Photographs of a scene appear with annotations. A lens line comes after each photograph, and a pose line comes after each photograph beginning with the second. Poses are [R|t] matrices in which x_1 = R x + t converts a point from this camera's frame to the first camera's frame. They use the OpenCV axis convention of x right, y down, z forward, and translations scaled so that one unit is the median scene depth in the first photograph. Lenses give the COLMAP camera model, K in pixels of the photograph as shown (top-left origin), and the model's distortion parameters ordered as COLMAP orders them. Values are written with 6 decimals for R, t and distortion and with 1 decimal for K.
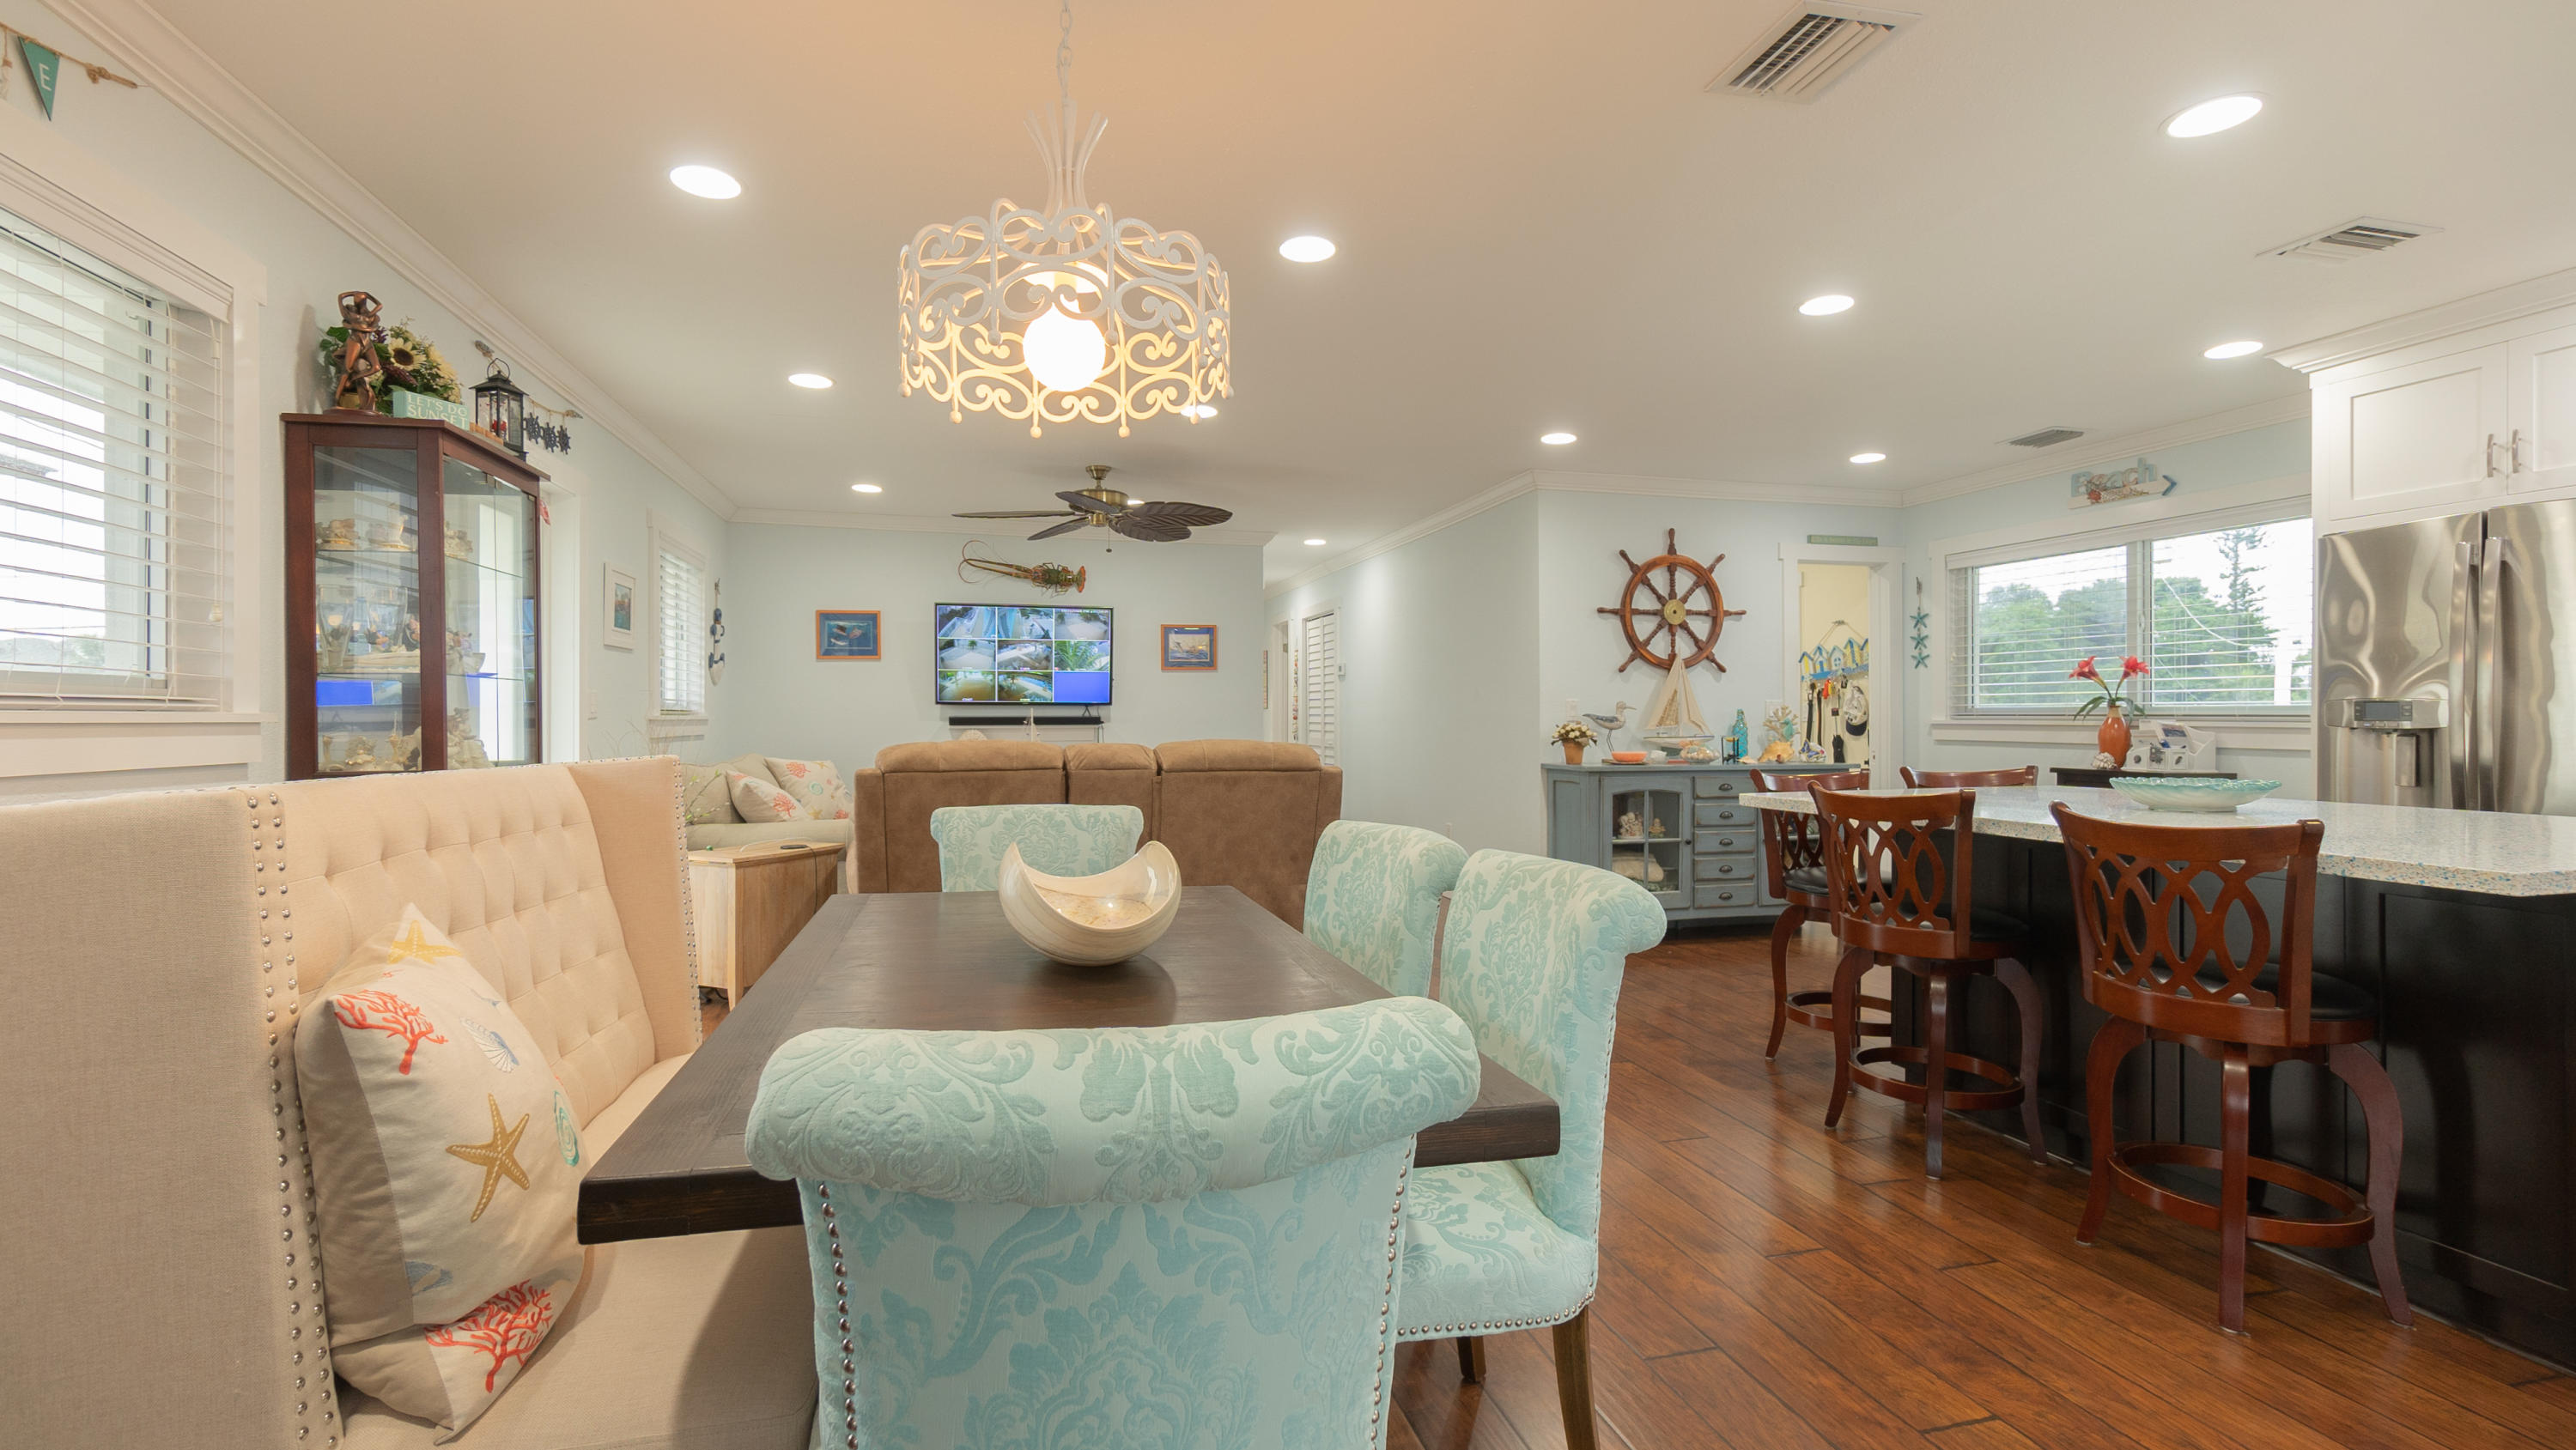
lens RADIAL K [[1152.2, 0, 1272.6], [0, 1152.2, 717.5], [0, 0, 1]] dist [-0.026236, 0.008954]
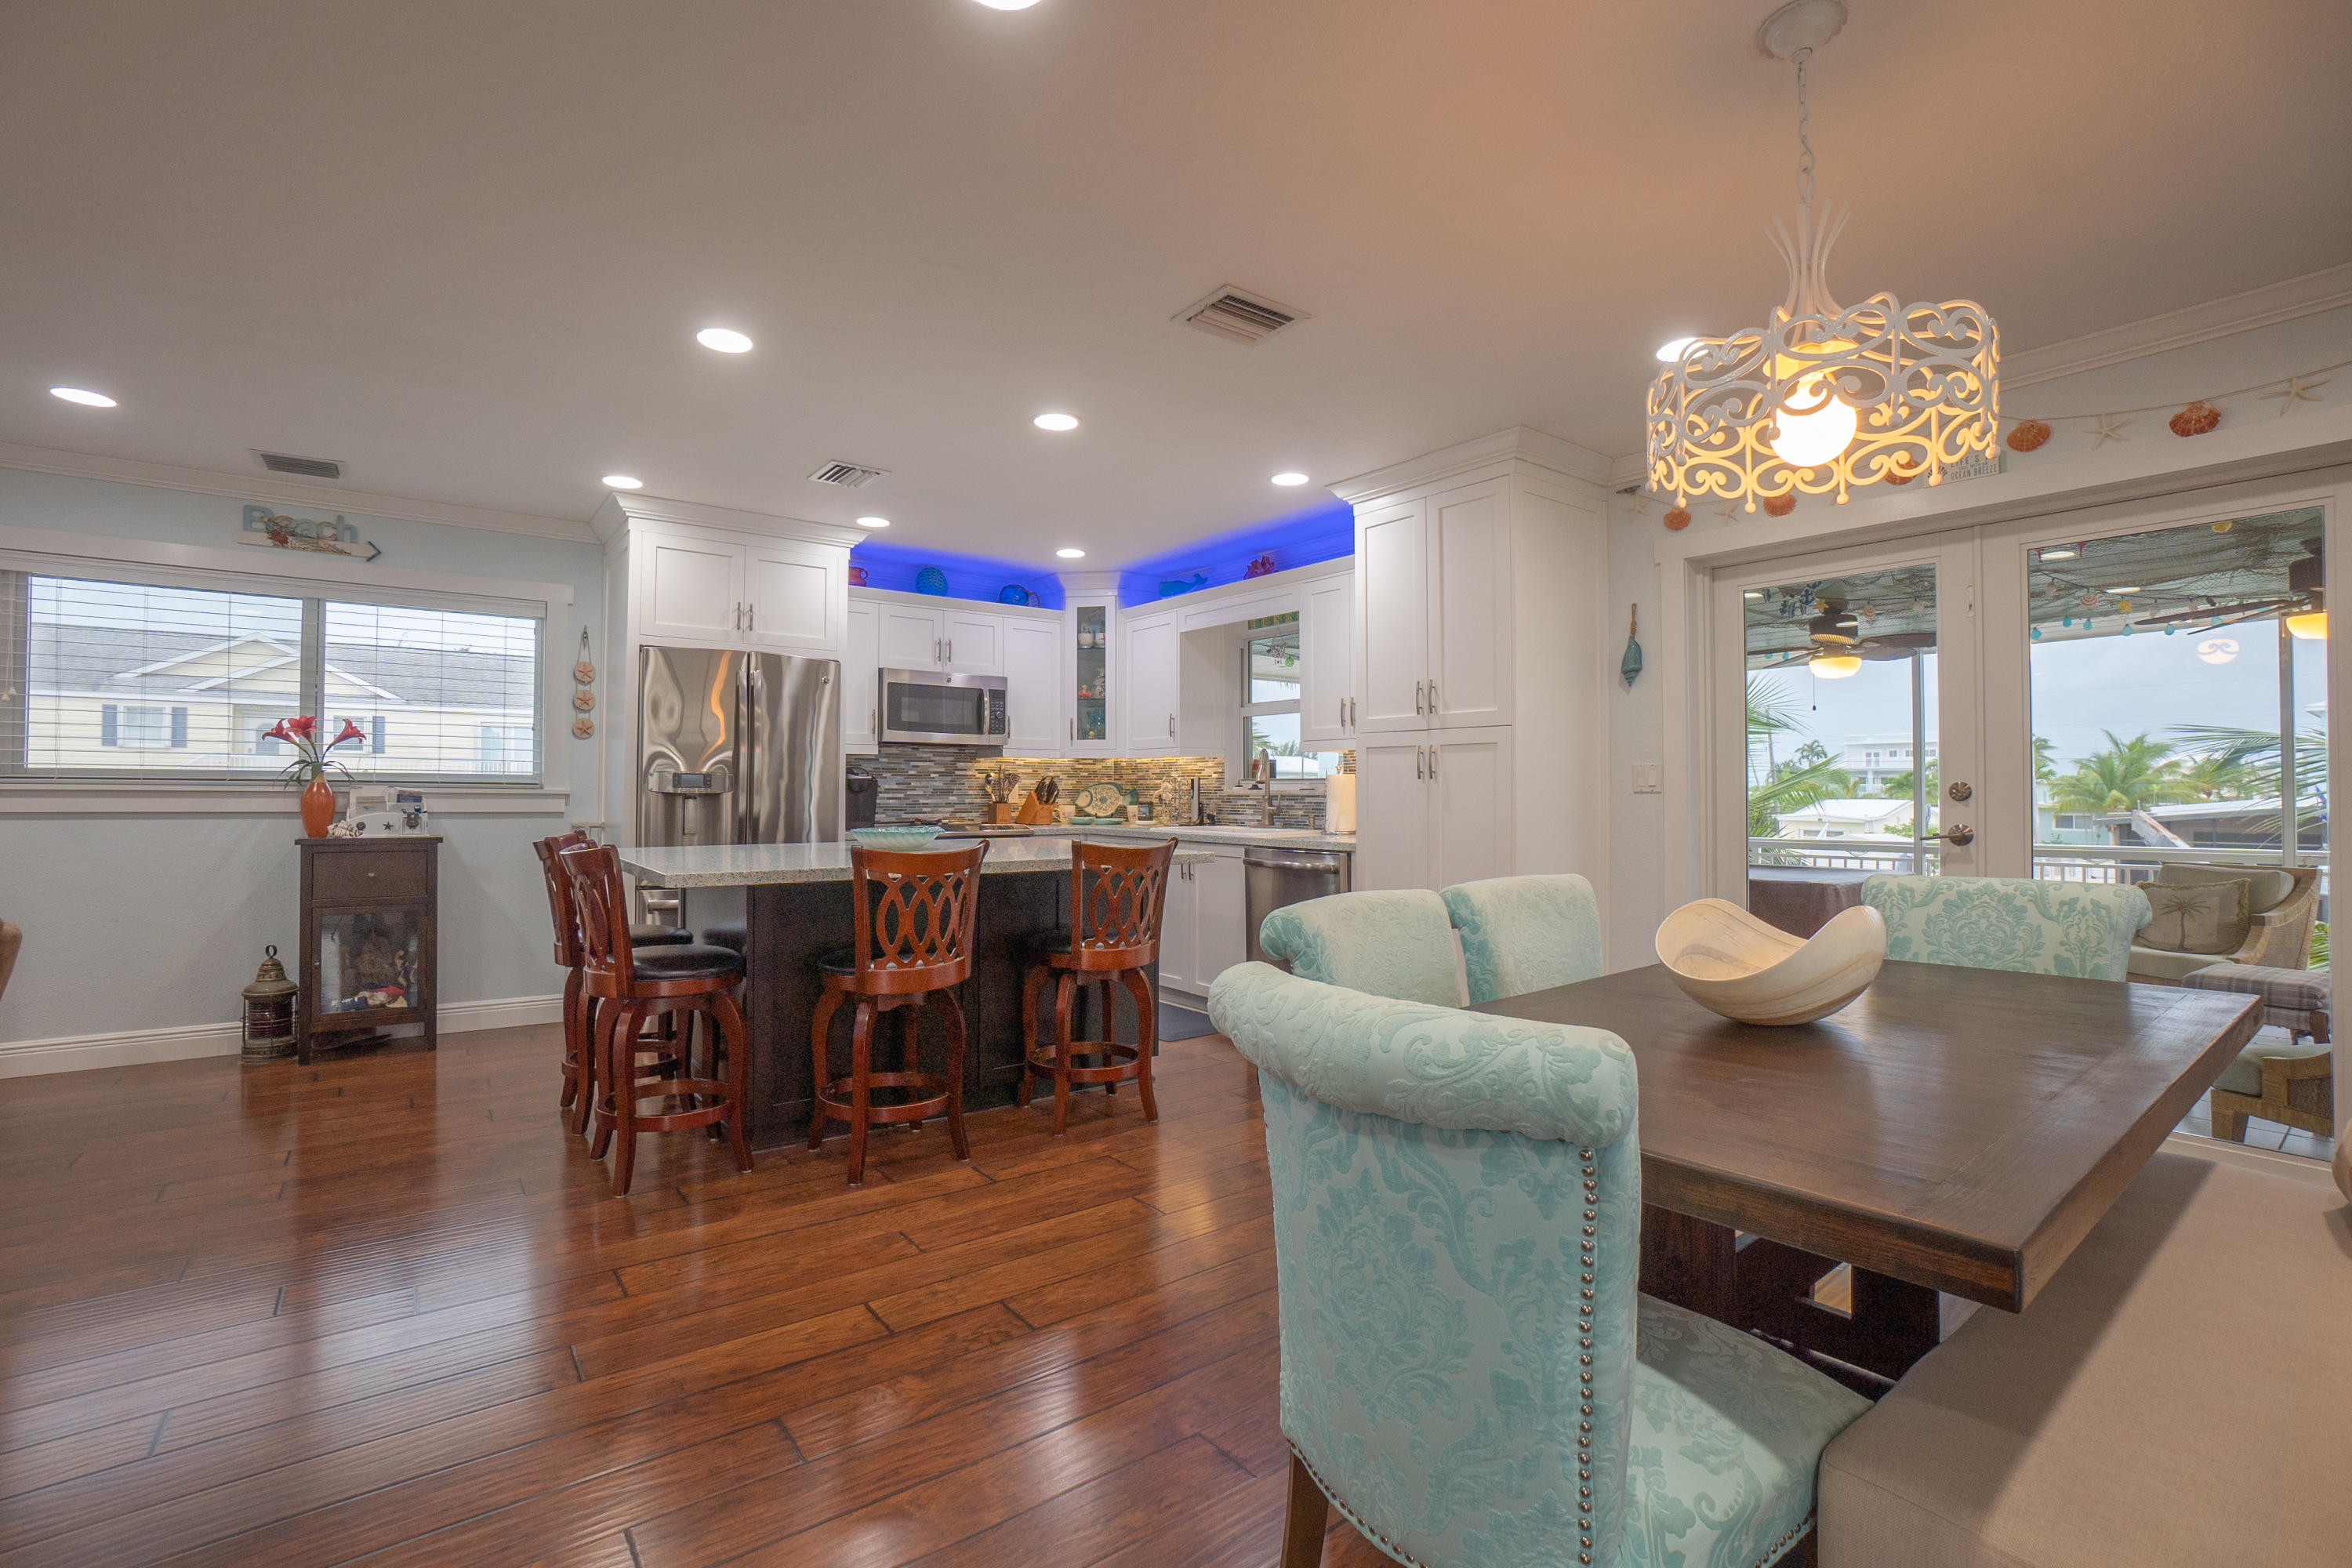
lens RADIAL K [[1053.1, 0, 1134.4], [0, 1053.1, 777.7], [0, 0, 1]] dist [0.014495, -0.006602]
pose [[-0.365528, 0.012815, 0.930712, -0.273695], [-0.002802, 0.999886, -0.014869, 0.004598], [-0.930796, -0.008043, -0.365451, 0.621482]]
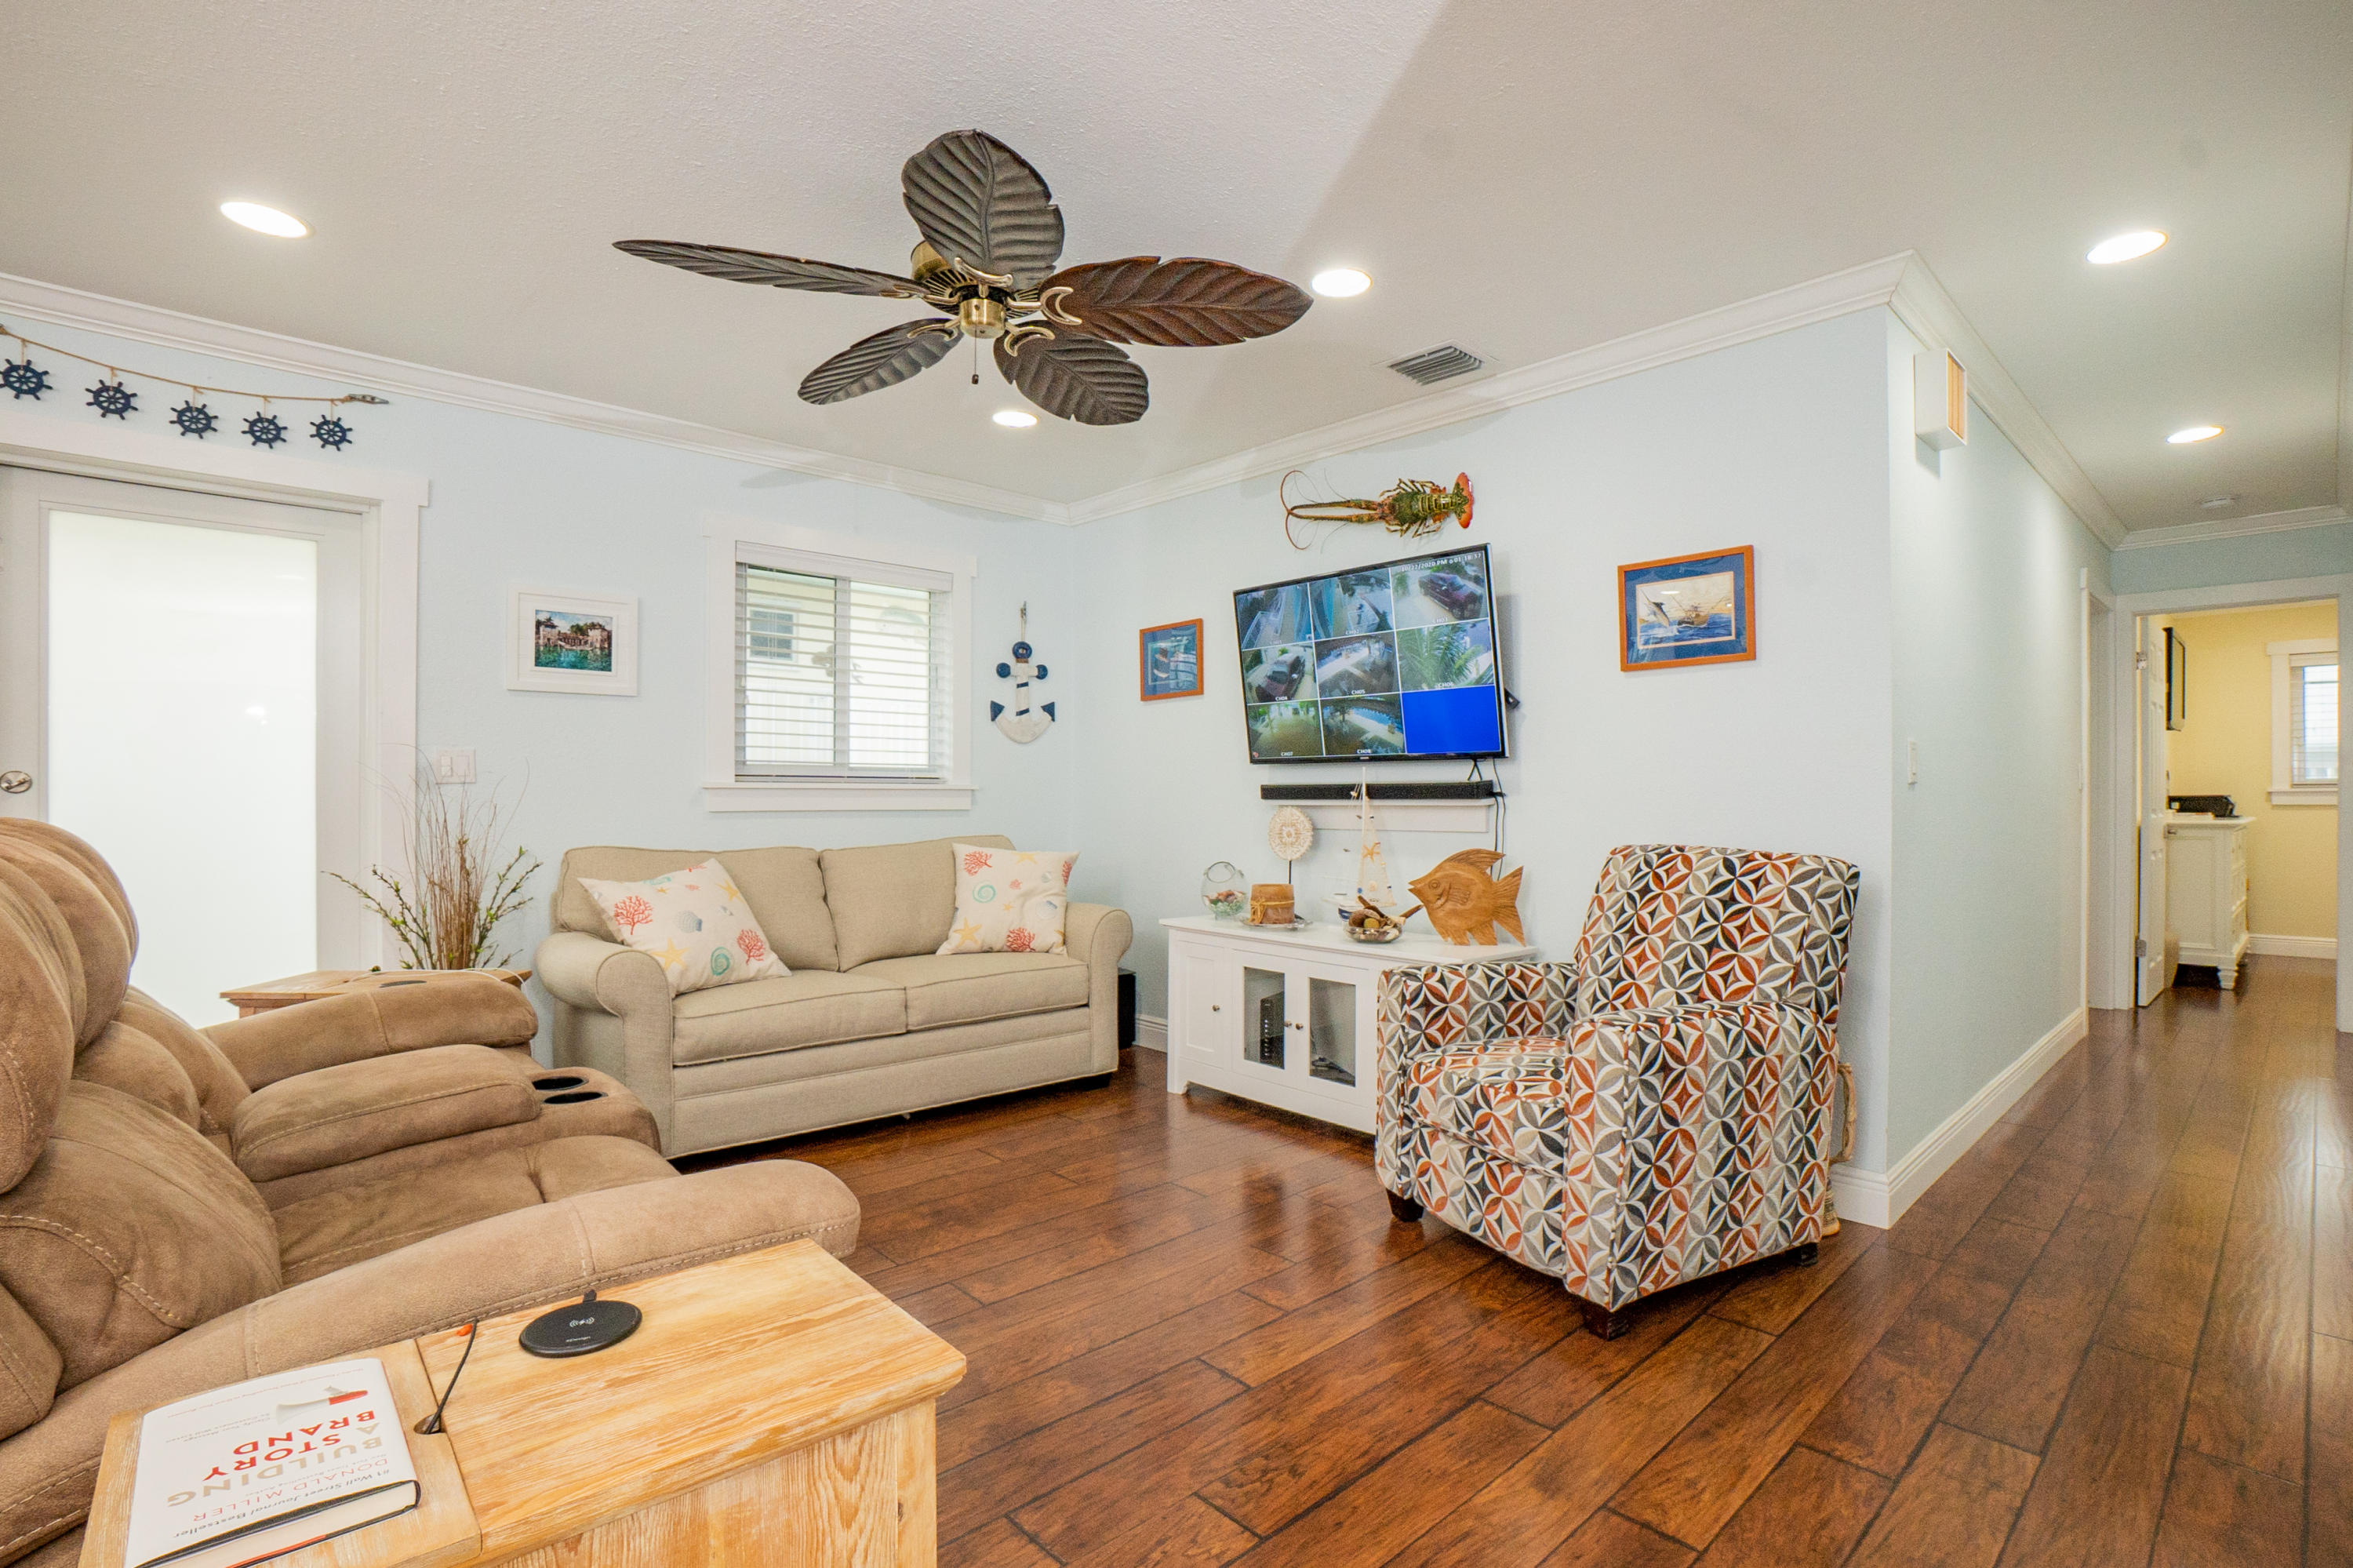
lens RADIAL K [[1122.1, 0, 1239.6], [0, 1122.1, 794.3], [0, 0, 1]] dist [-0.033938, 0.003556]
pose [[0.493791, 0.000154, -0.869581, 0.250173], [0.002138, 0.999997, 0.001391, 0.004903], [0.869578, -0.002546, 0.493789, 0.844724]]
